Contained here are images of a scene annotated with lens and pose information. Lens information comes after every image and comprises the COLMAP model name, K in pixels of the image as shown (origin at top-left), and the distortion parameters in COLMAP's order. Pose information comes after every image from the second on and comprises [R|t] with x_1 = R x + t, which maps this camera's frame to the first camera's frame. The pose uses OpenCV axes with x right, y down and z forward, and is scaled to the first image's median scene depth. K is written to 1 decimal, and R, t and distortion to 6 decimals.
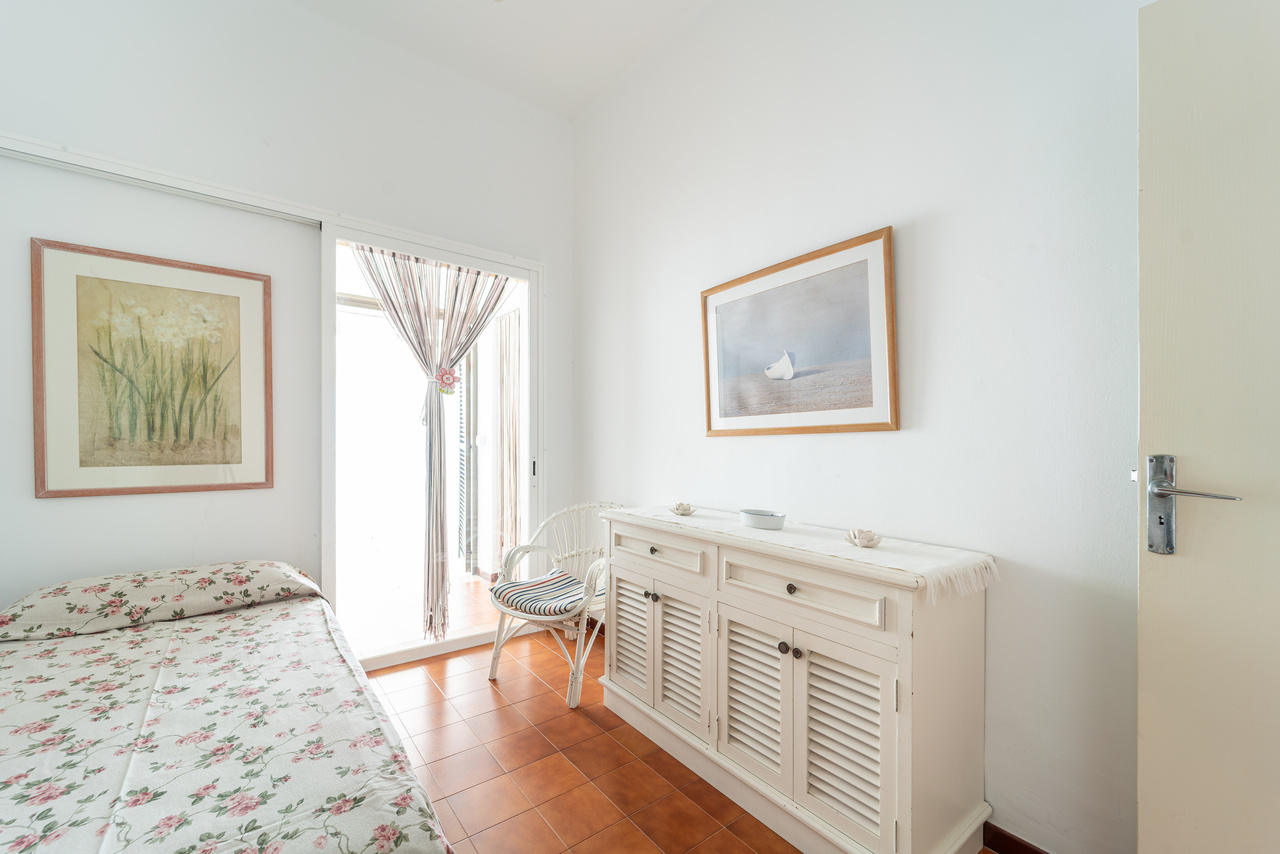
lens RADIAL K [[517.1, 0, 641.6], [0, 517.1, 429.5], [0, 0, 1]] dist [-0.007067, -0.000109]
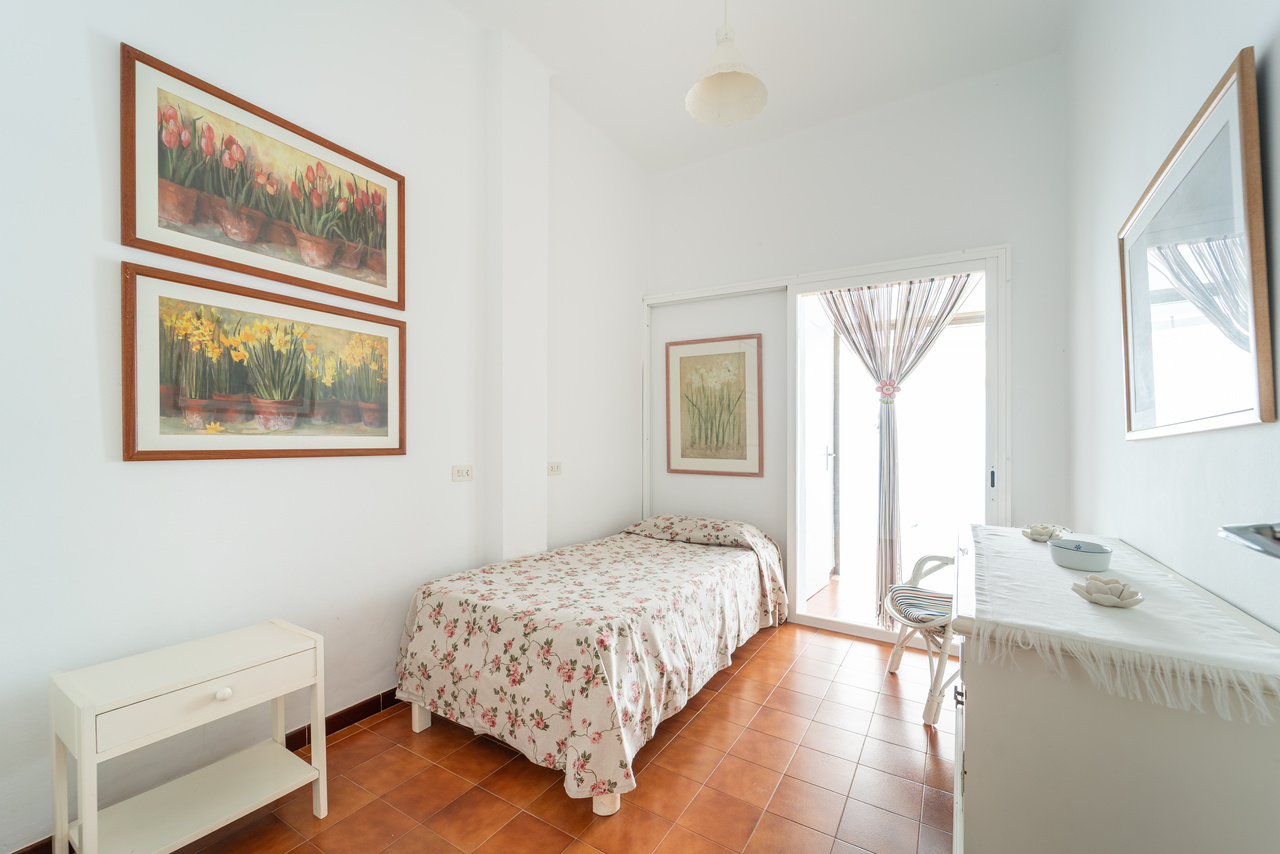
lens RADIAL K [[517.1, 0, 629.6], [0, 517.1, 440.0], [0, 0, 1]] dist [-0.007067, -0.000109]
pose [[0.336357, -0.005760, -0.941717, 0.611833], [0.003157, 0.999983, -0.004989, 0.015212], [0.941729, -0.001295, 0.336369, 0.165166]]
